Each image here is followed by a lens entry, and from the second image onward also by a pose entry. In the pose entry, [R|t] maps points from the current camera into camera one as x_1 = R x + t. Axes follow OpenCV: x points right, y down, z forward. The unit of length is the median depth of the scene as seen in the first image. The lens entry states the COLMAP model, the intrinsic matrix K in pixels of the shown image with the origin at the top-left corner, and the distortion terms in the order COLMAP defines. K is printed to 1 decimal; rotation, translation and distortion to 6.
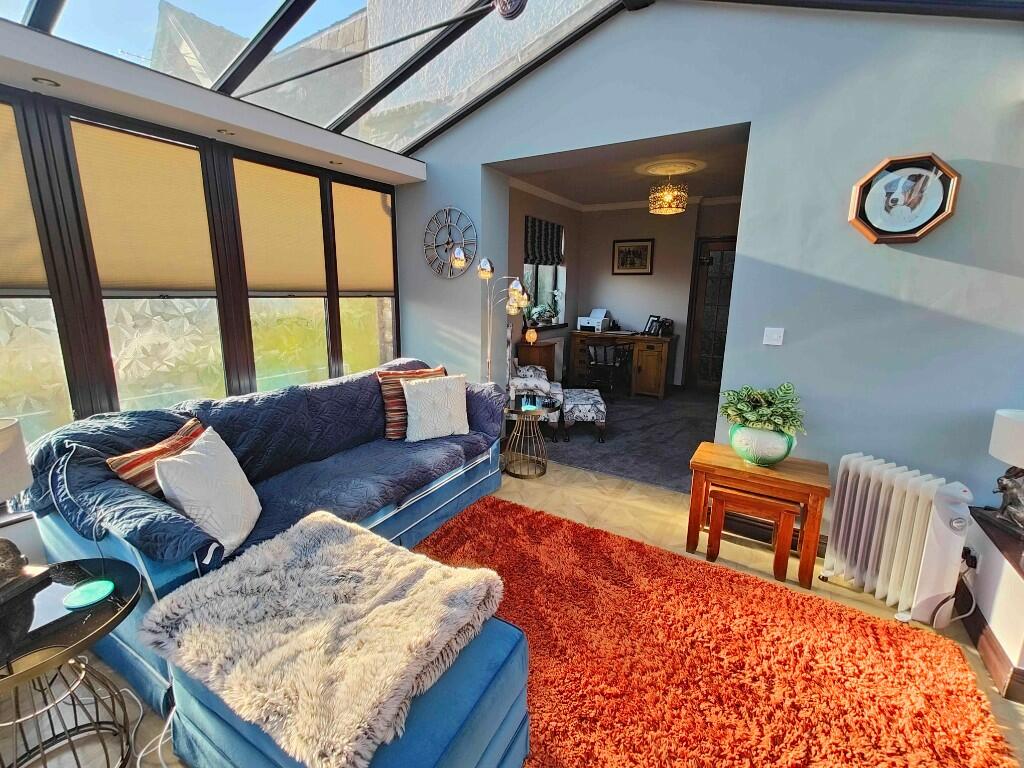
lens RADIAL K [[449.2, 0, 513.0], [0, 449.2, 383.0], [0, 0, 1]] dist [0.008942, -0.000868]
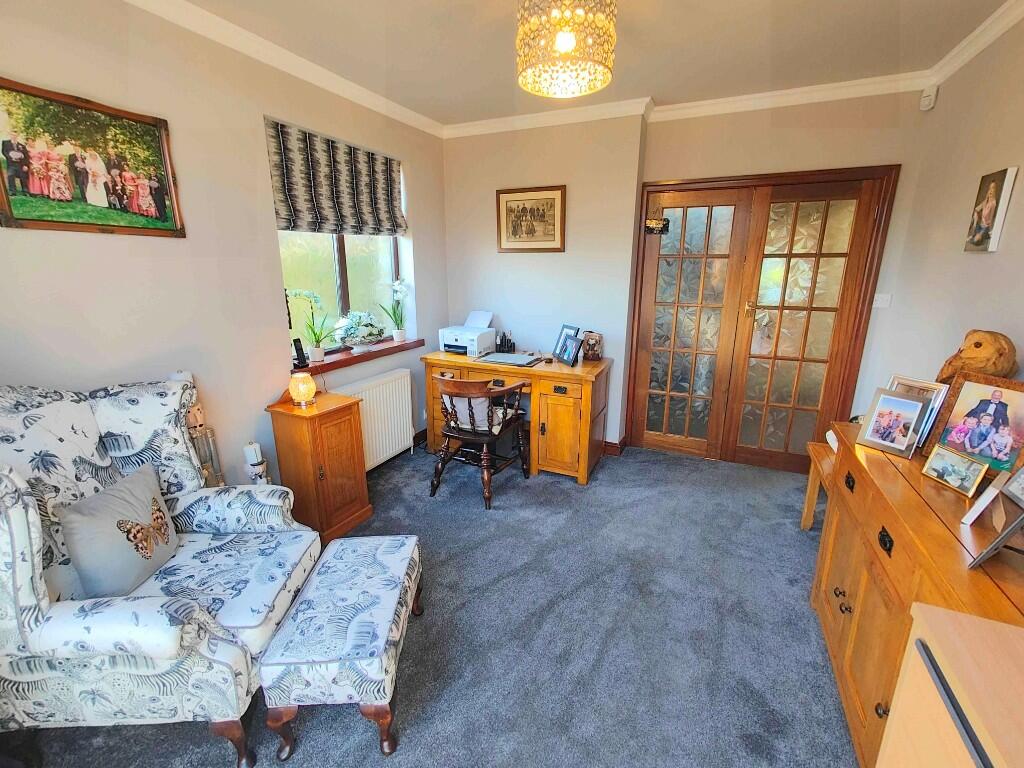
lens RADIAL K [[449.2, 0, 512.0], [0, 449.2, 380.3], [0, 0, 1]] dist [0.008942, -0.000868]
pose [[0.993508, -0.037698, 0.107335, 0.179942], [0.032345, 0.998165, 0.051180, -0.112387], [-0.109067, -0.047376, 0.992905, 0.446952]]
